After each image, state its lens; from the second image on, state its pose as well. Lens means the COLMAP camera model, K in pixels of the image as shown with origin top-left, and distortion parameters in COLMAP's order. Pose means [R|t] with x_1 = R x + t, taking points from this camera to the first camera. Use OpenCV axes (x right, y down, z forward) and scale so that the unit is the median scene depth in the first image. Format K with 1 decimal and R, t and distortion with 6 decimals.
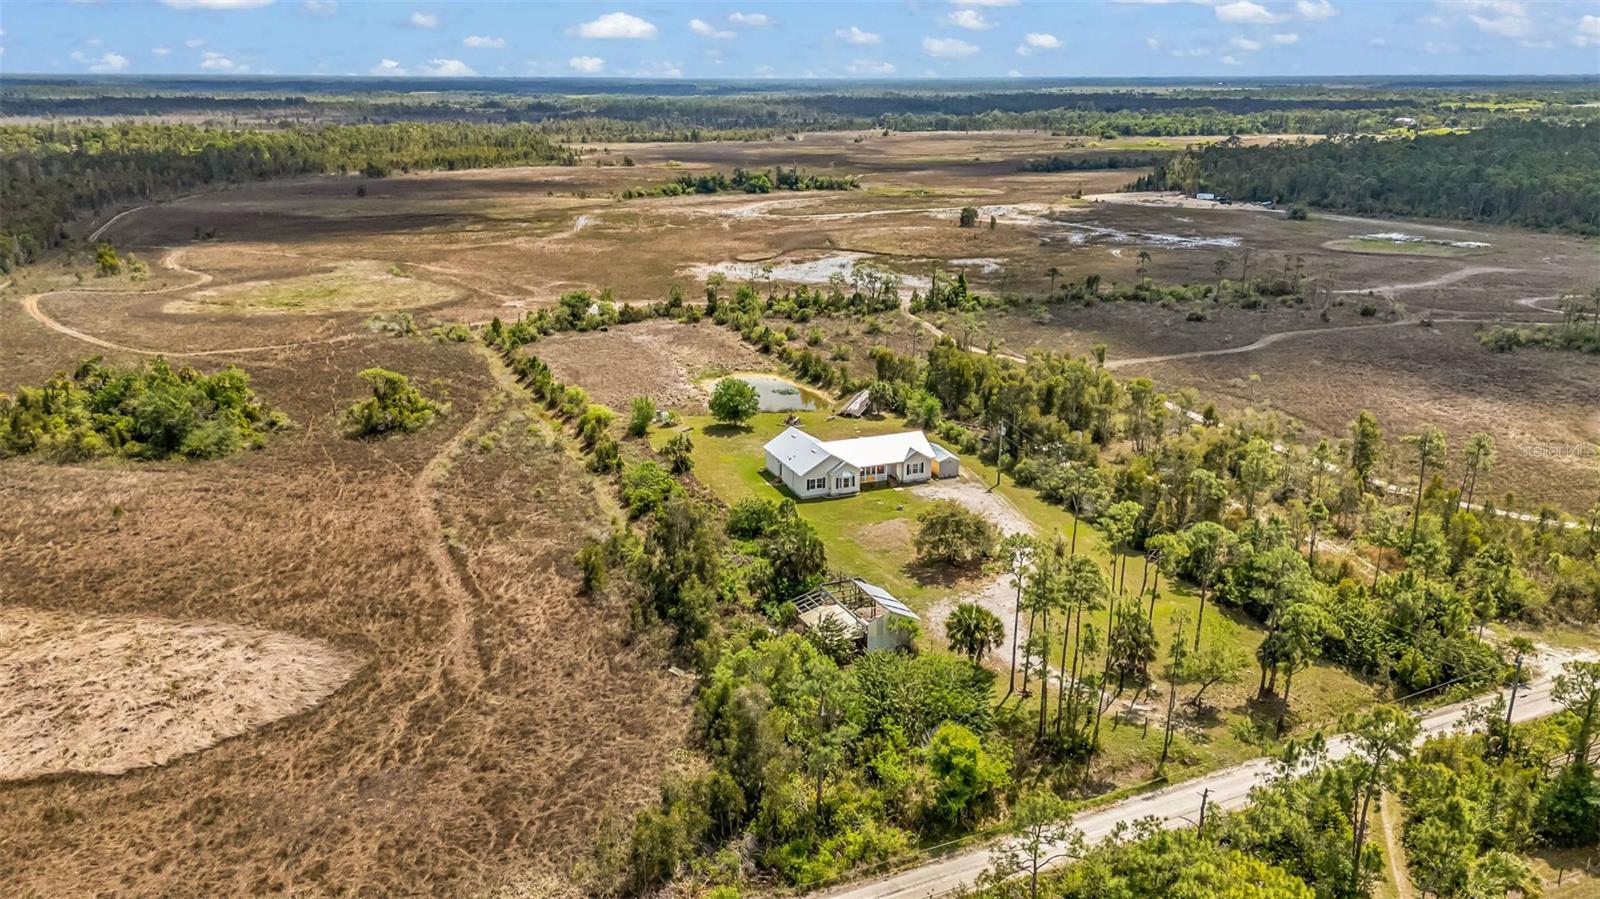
lens RADIAL K [[1171.1, 0, 799.0], [0, 1171.1, 464.1], [0, 0, 1]] dist [0.074883, -0.071260]
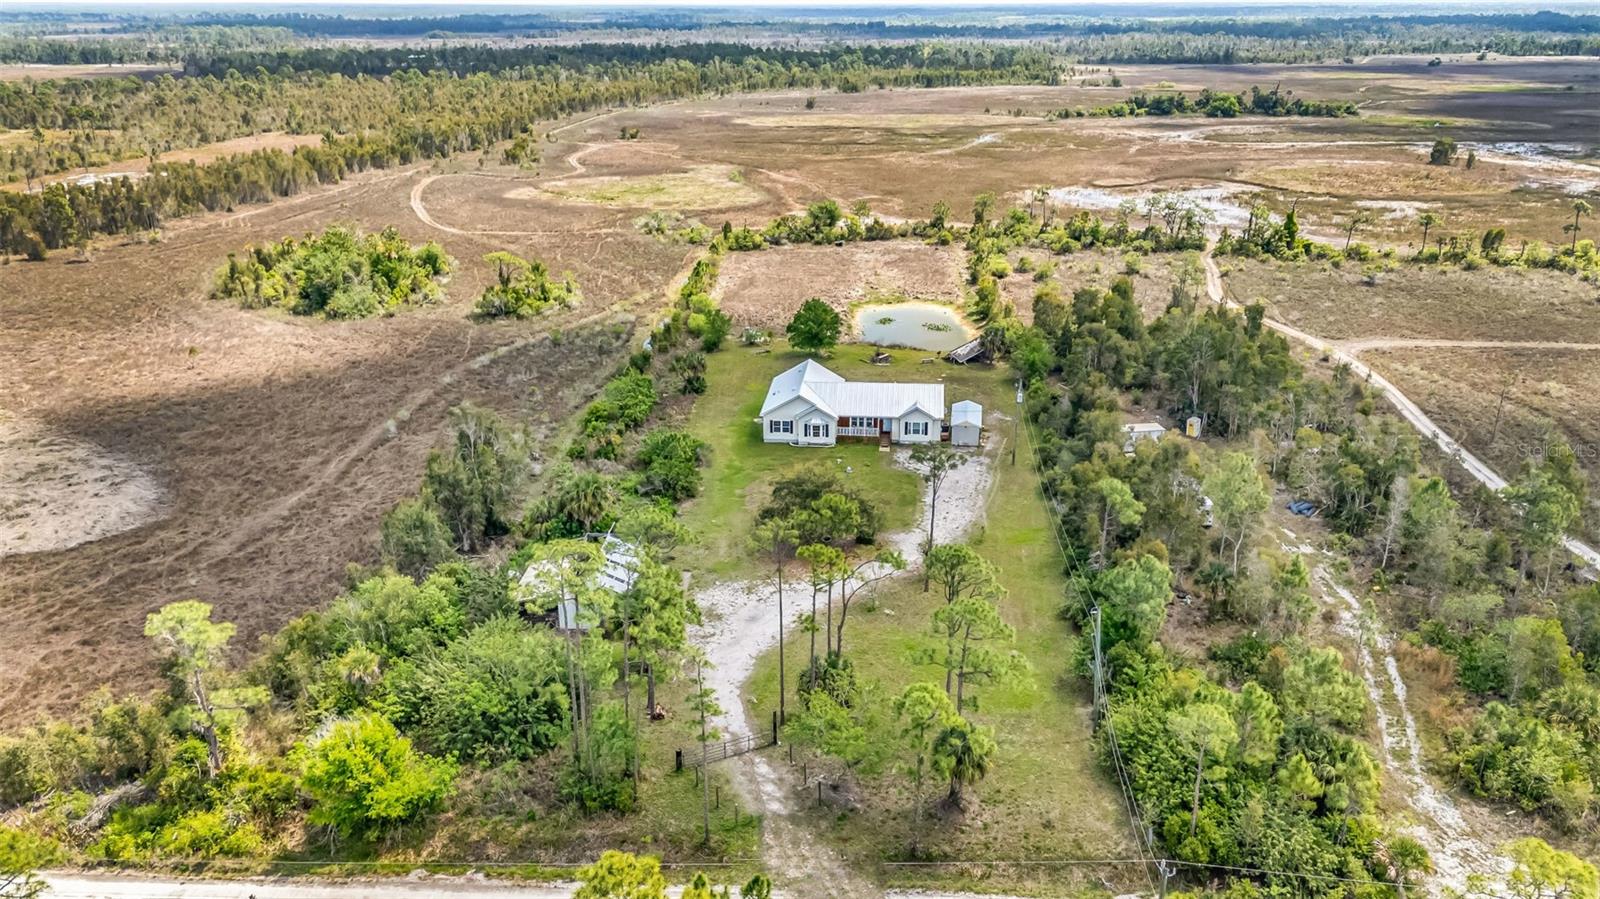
lens RADIAL K [[1171.1, 0, 799.1], [0, 1171.1, 457.2], [0, 0, 1]] dist [0.074883, -0.071260]
pose [[0.885778, 0.164597, -0.433942, 0.219237], [-0.142786, 0.986297, 0.082650, -0.018277], [0.441599, -0.011249, 0.897142, 0.133109]]
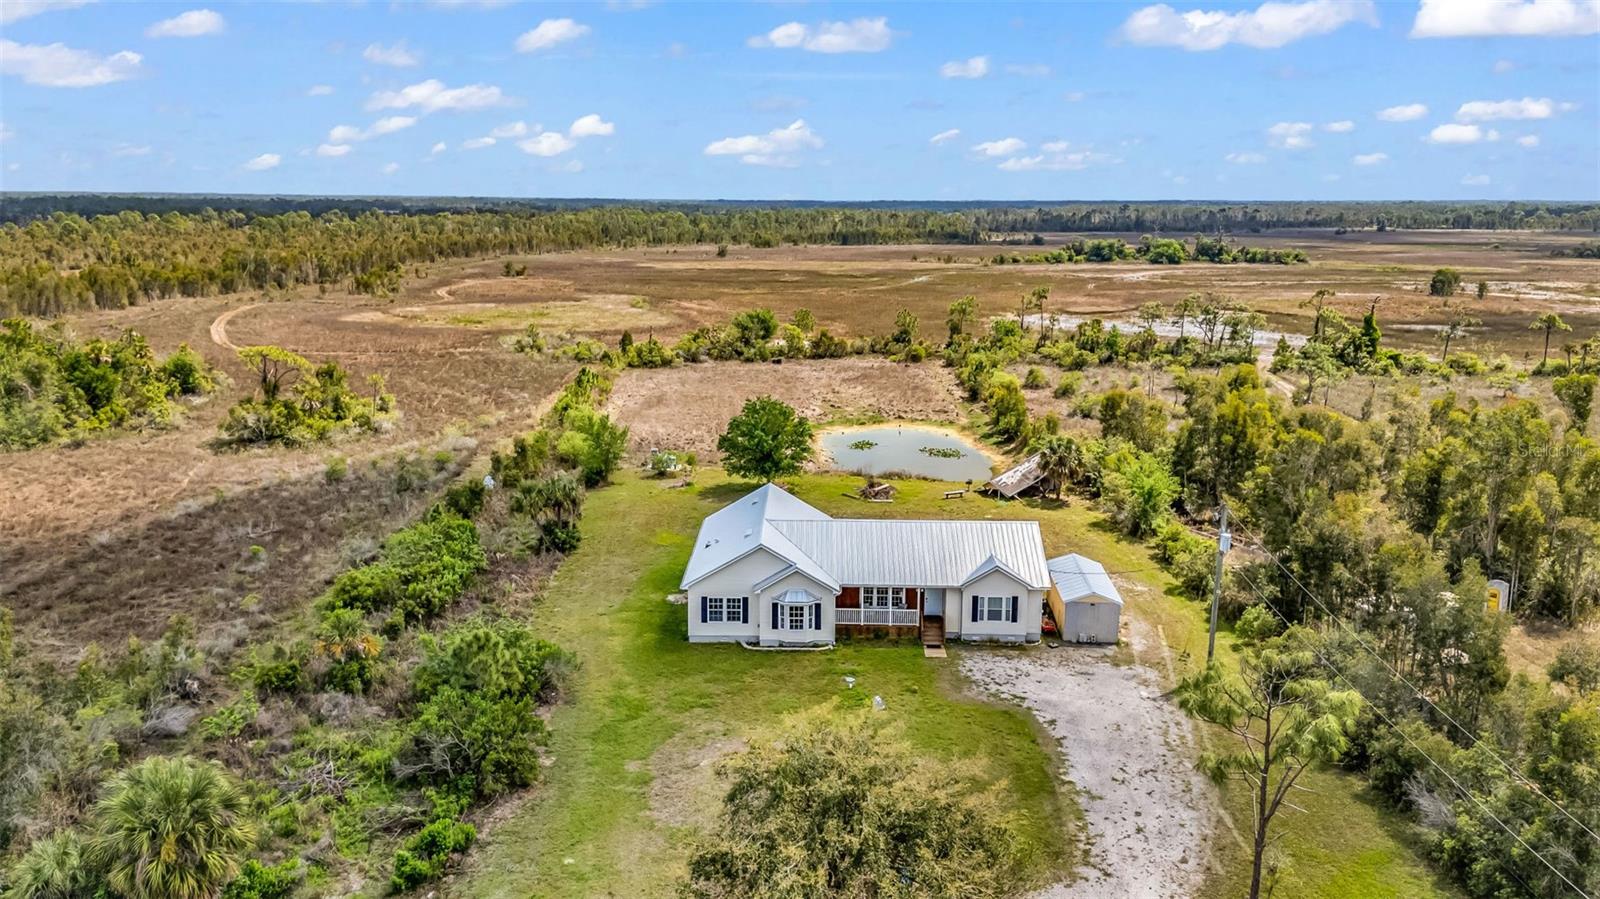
lens RADIAL K [[1171.1, 0, 799.3], [0, 1171.1, 451.3], [0, 0, 1]] dist [0.074883, -0.071260]
pose [[0.920418, 0.086643, -0.381214, 0.107376], [-0.127700, 0.988274, -0.083707, -0.004198], [0.369491, 0.125727, 0.920690, 0.337454]]
